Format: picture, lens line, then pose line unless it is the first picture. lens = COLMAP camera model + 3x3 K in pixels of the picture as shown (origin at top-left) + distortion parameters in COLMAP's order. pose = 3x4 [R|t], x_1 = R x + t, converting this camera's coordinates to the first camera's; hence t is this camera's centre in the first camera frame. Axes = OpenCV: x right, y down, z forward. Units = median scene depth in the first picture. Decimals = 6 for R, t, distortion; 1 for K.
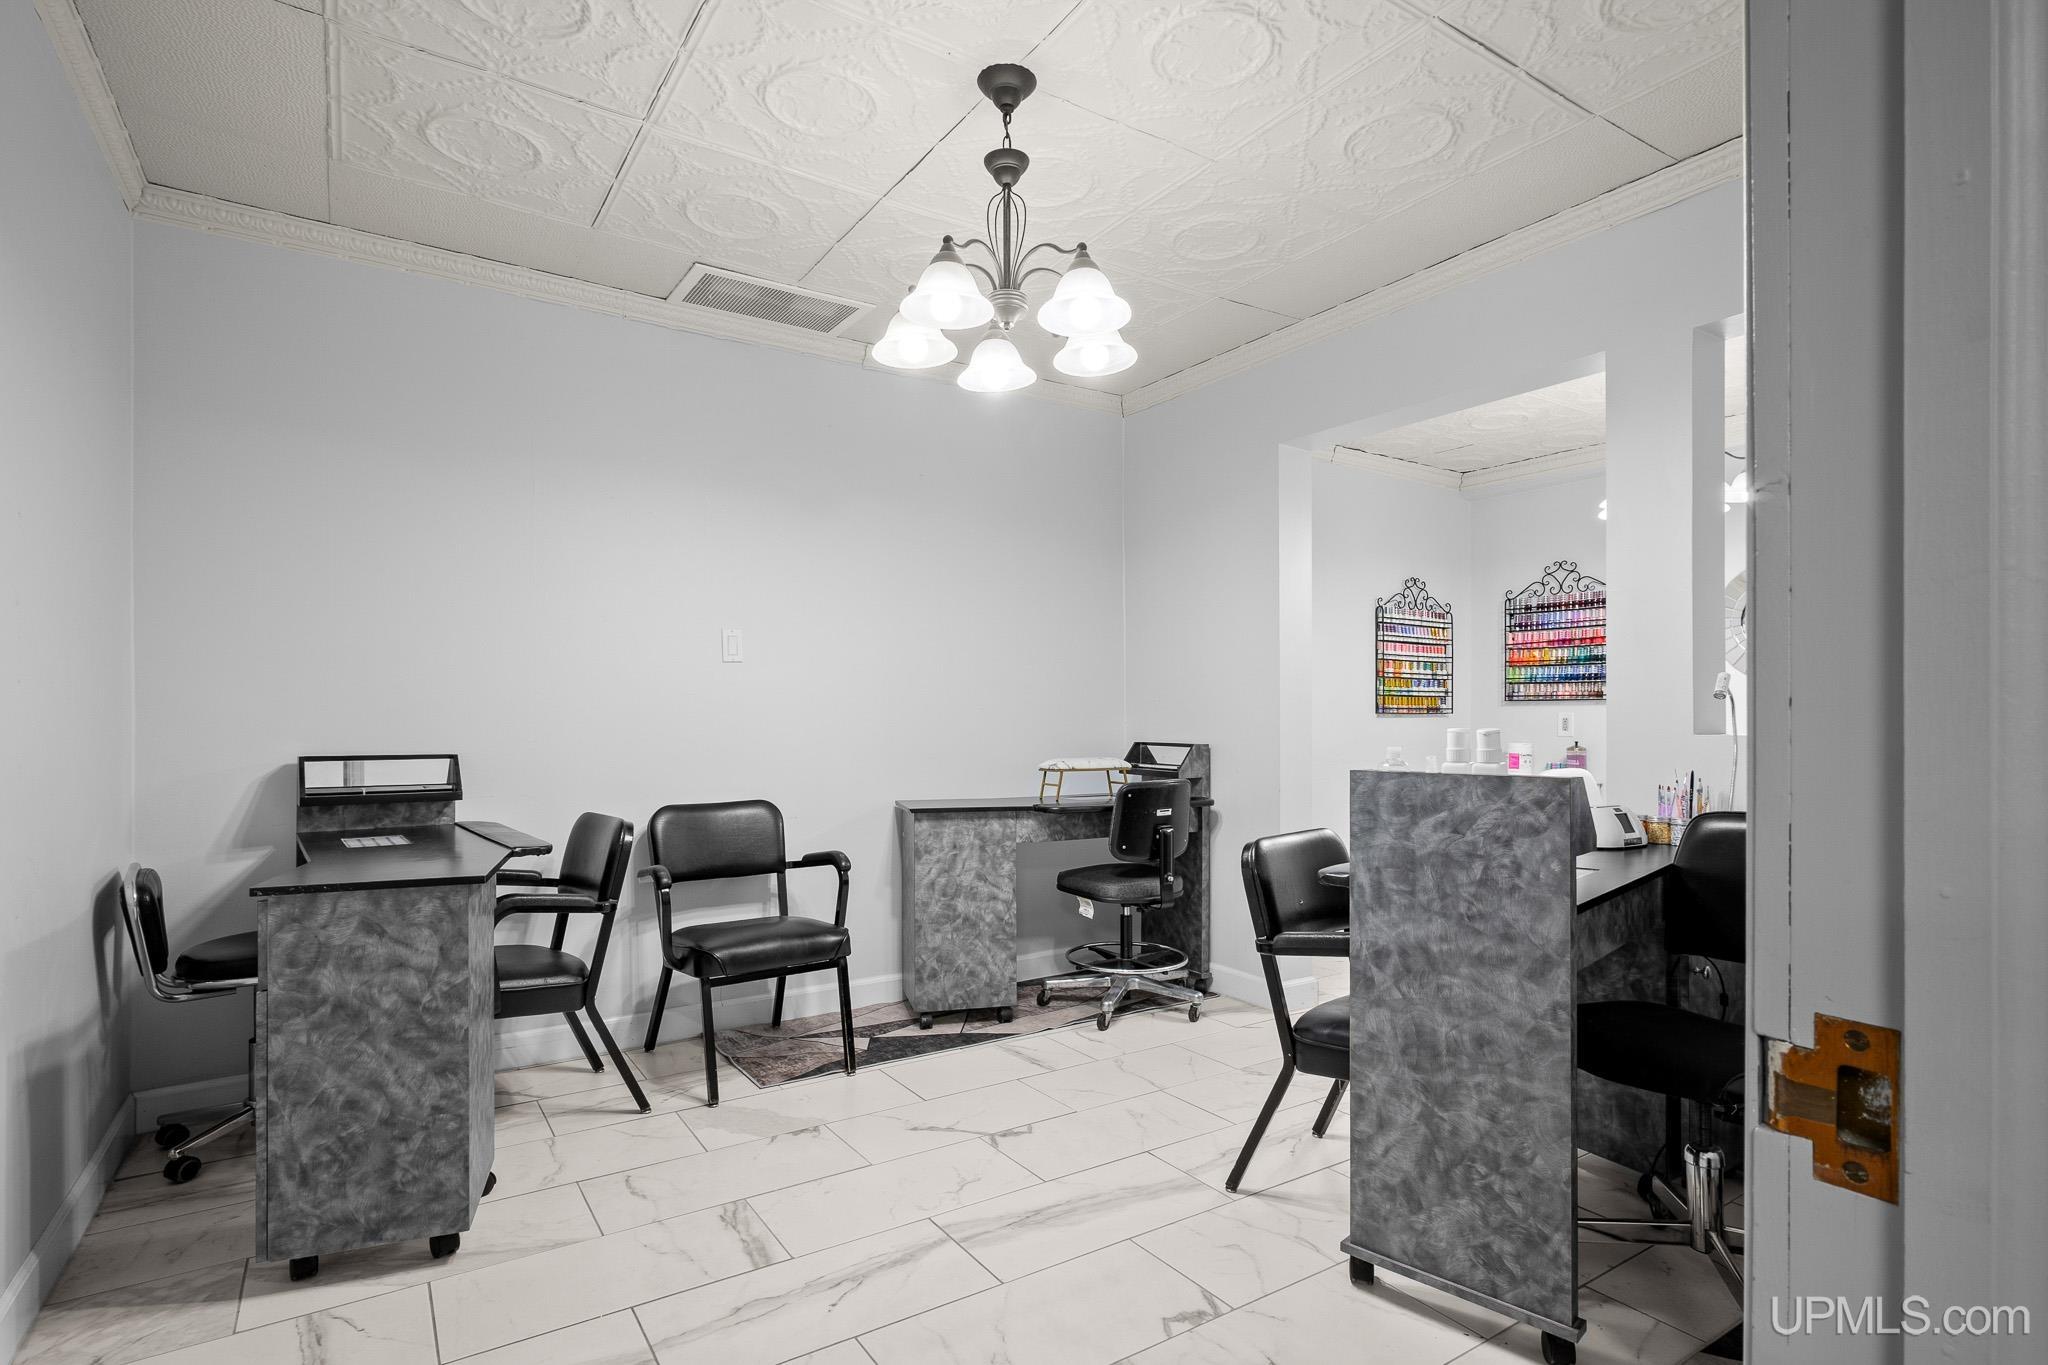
lens RADIAL K [[1008.4, 0, 1027.3], [0, 1008.4, 696.5], [0, 0, 1]] dist [0.000187, -0.000037]
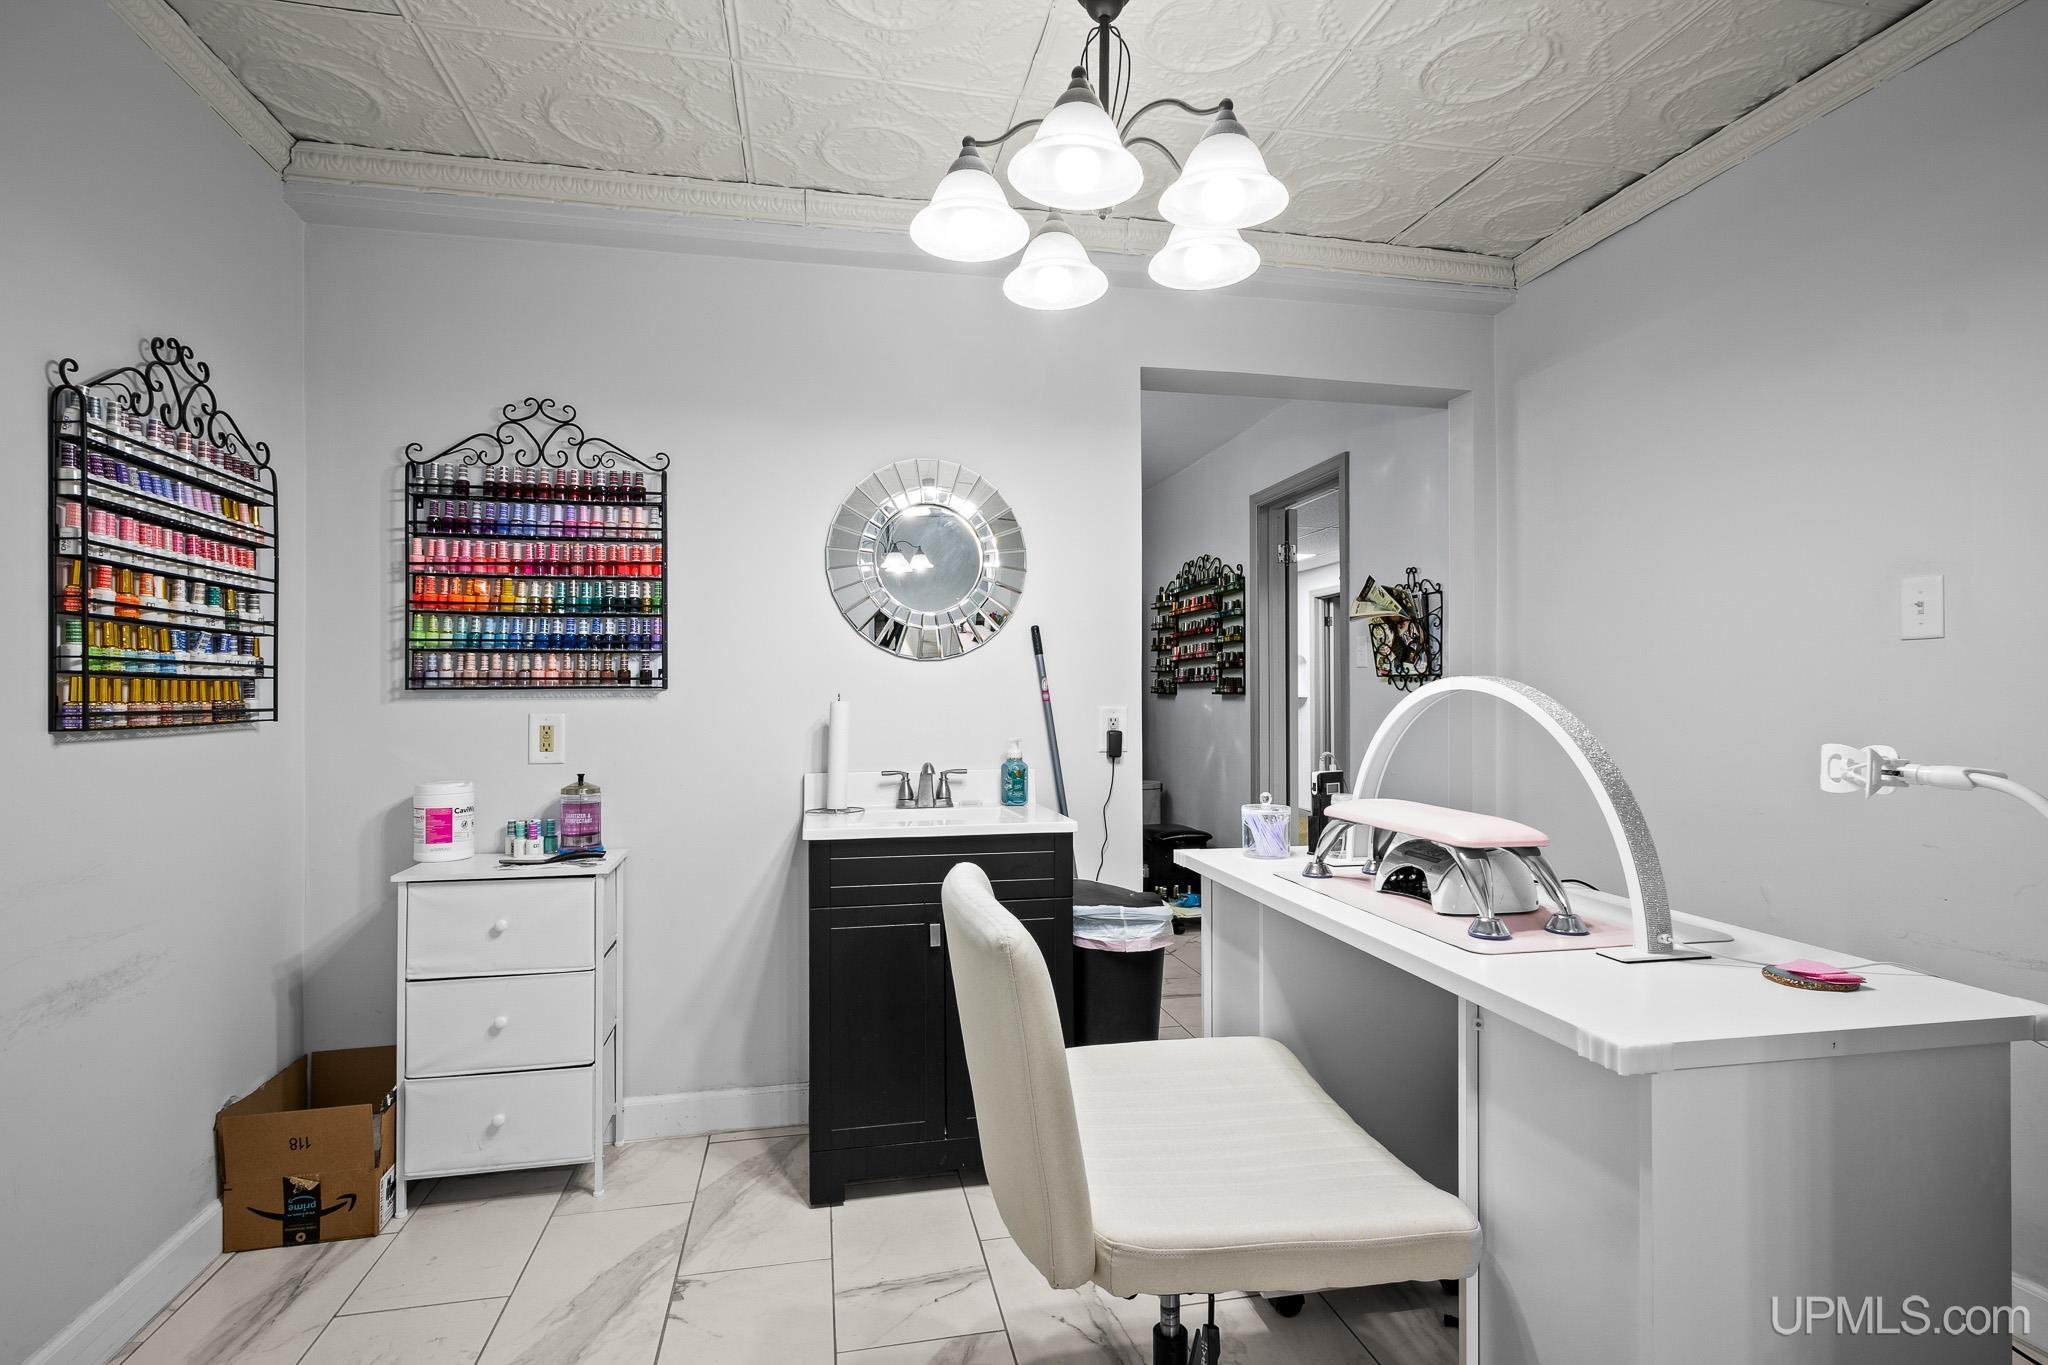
lens RADIAL K [[1008.4, 0, 1032.6], [0, 1008.4, 683.0], [0, 0, 1]] dist [0.000187, -0.000037]
pose [[0.362626, 0.004054, 0.931926, 0.165621], [-0.008137, 0.999966, -0.001184, -0.000252], [-0.931899, -0.007154, 0.362646, 0.600295]]
